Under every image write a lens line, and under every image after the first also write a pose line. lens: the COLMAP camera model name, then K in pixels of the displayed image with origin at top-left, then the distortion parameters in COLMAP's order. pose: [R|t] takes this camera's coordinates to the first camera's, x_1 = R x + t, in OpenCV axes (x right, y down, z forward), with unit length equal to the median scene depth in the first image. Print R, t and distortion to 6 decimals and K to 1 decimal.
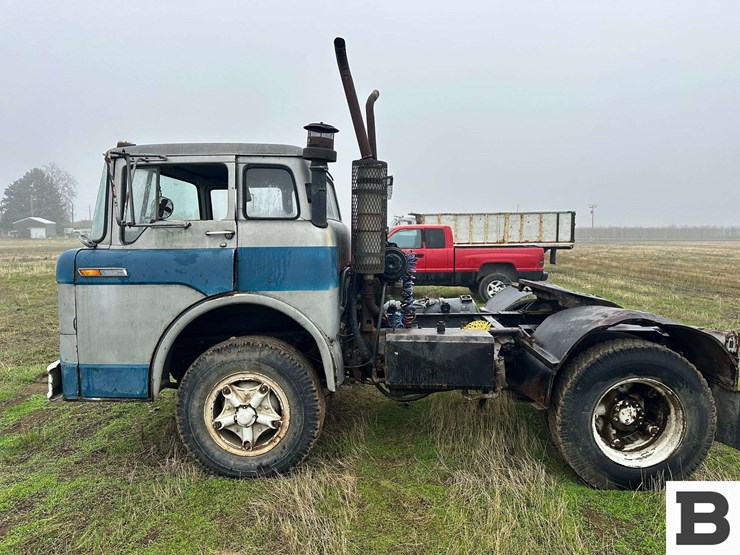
lens RADIAL K [[522.0, 0, 377.0], [0, 522.0, 282.2], [0, 0, 1]] dist [0.045462, -0.045845]
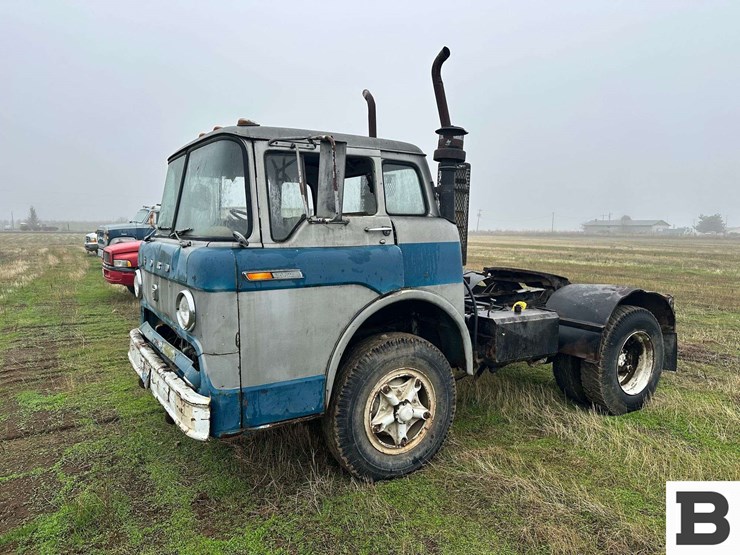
lens RADIAL K [[522.0, 0, 377.2], [0, 522.0, 271.5], [0, 0, 1]] dist [0.045462, -0.045845]
pose [[0.824852, -0.041878, 0.563795, -0.846123], [0.045206, 0.998945, 0.008063, -0.023417], [-0.563538, 0.018837, 0.825875, 0.203606]]
